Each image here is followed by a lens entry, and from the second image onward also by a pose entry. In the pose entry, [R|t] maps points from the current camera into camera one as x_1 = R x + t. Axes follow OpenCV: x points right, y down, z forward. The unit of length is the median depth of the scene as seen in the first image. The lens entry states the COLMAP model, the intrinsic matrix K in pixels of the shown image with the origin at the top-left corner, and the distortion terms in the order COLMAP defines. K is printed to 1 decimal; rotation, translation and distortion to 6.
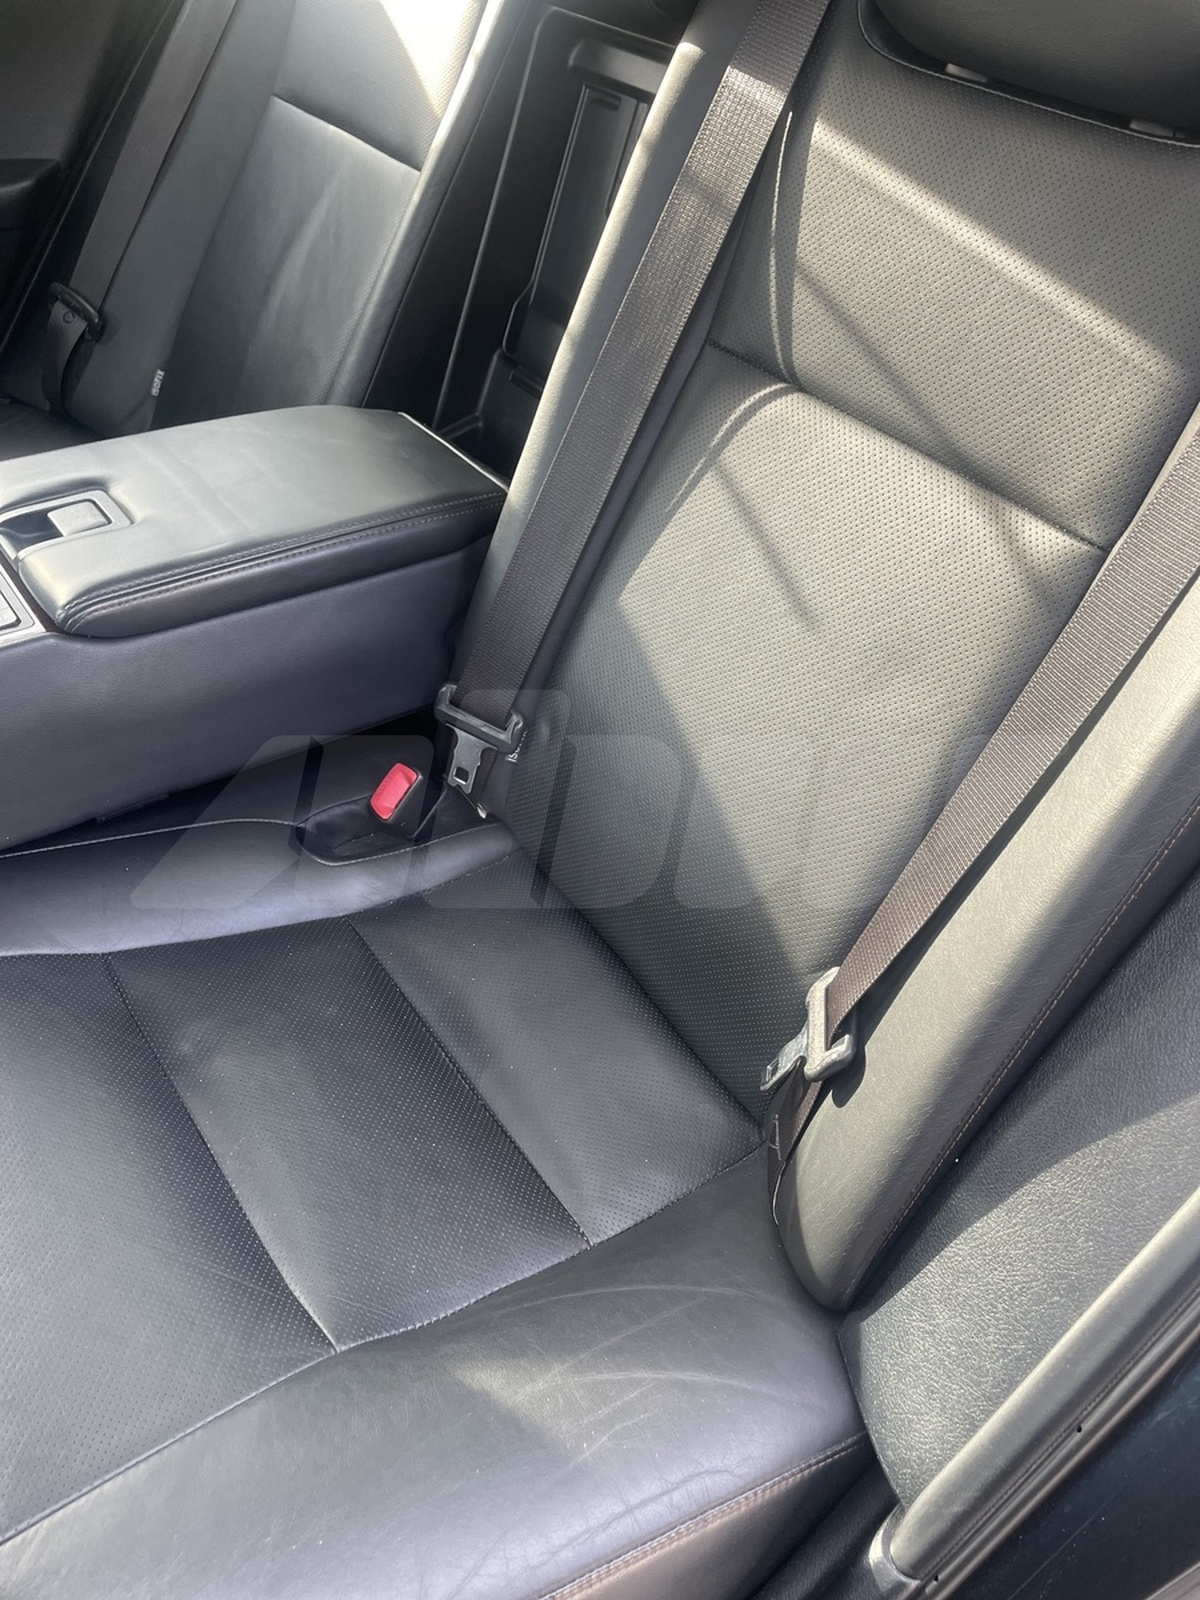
lens RADIAL K [[1212.1, 0, 600.0], [0, 1212.1, 800.0], [0, 0, 1]] dist [0.034863, -0.000733]
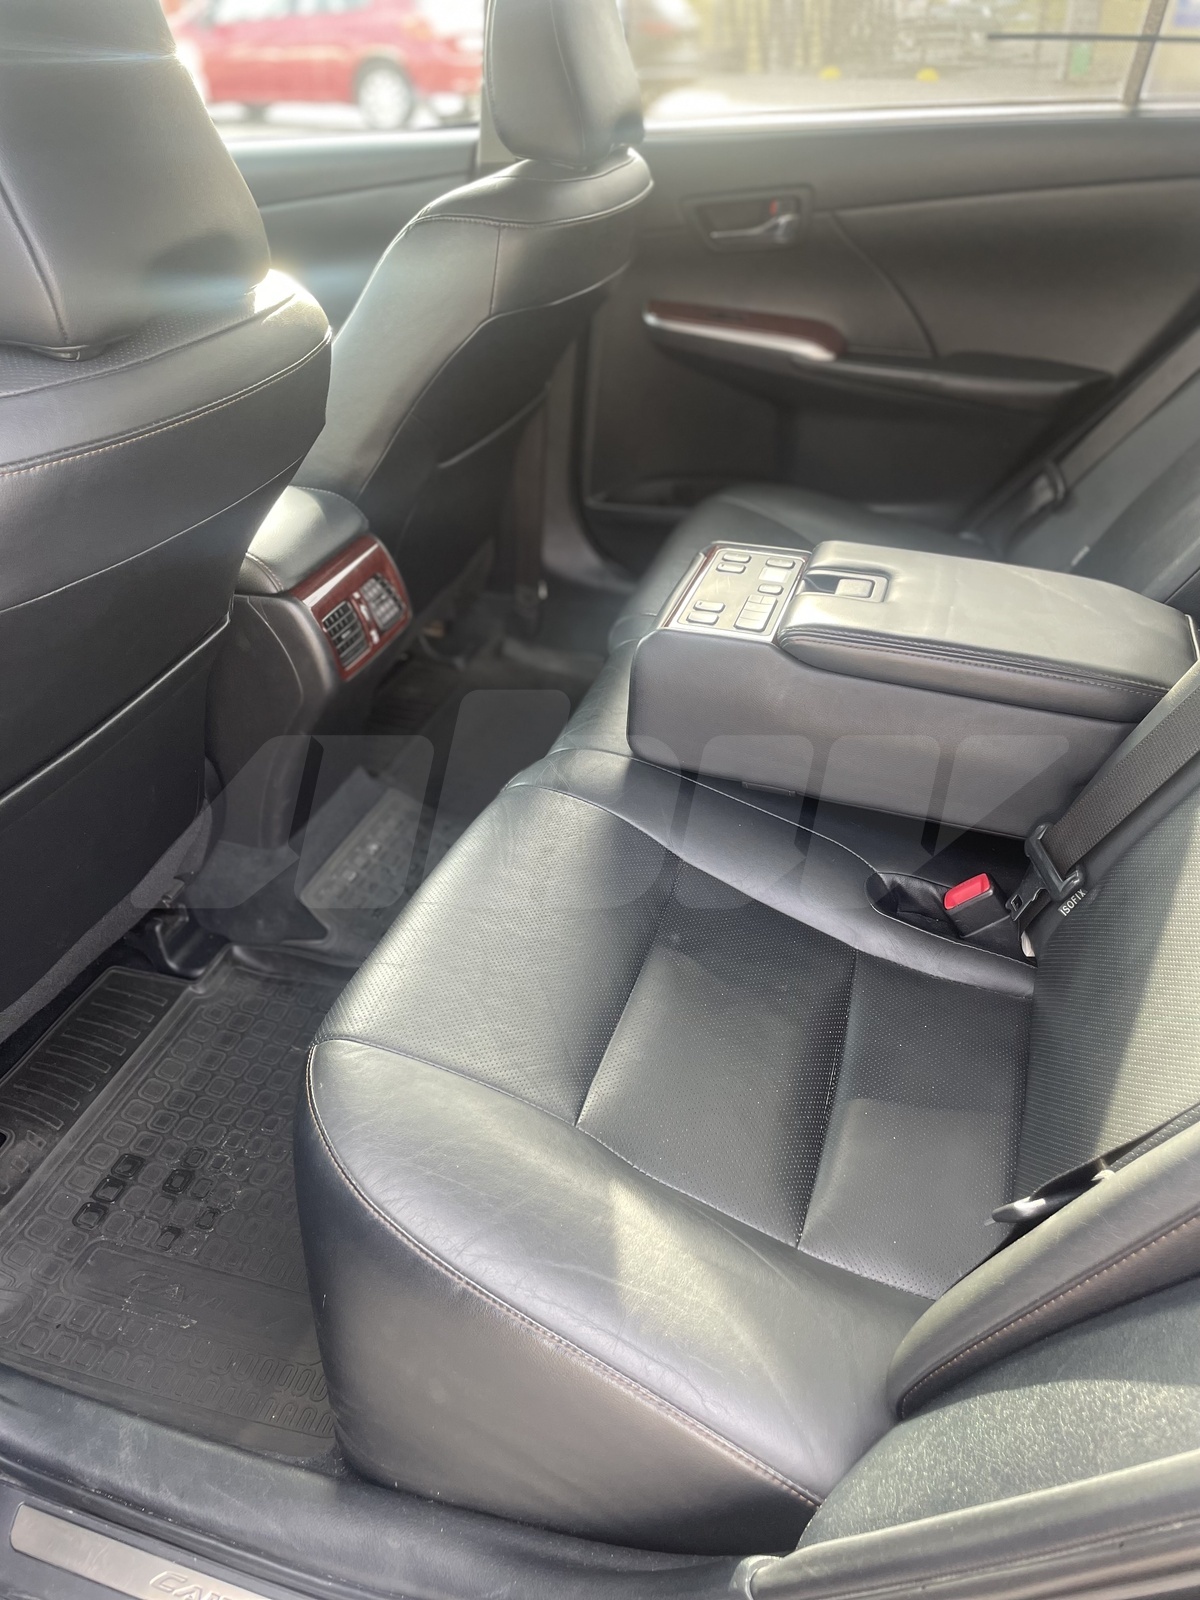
lens RADIAL K [[1212.1, 0, 600.0], [0, 1212.1, 800.0], [0, 0, 1]] dist [0.034863, -0.000733]
pose [[0.588578, 0.406464, -0.698830, 0.409099], [-0.514660, 0.855014, 0.063842, 0.024445], [0.623459, 0.322084, 0.712433, -0.045750]]
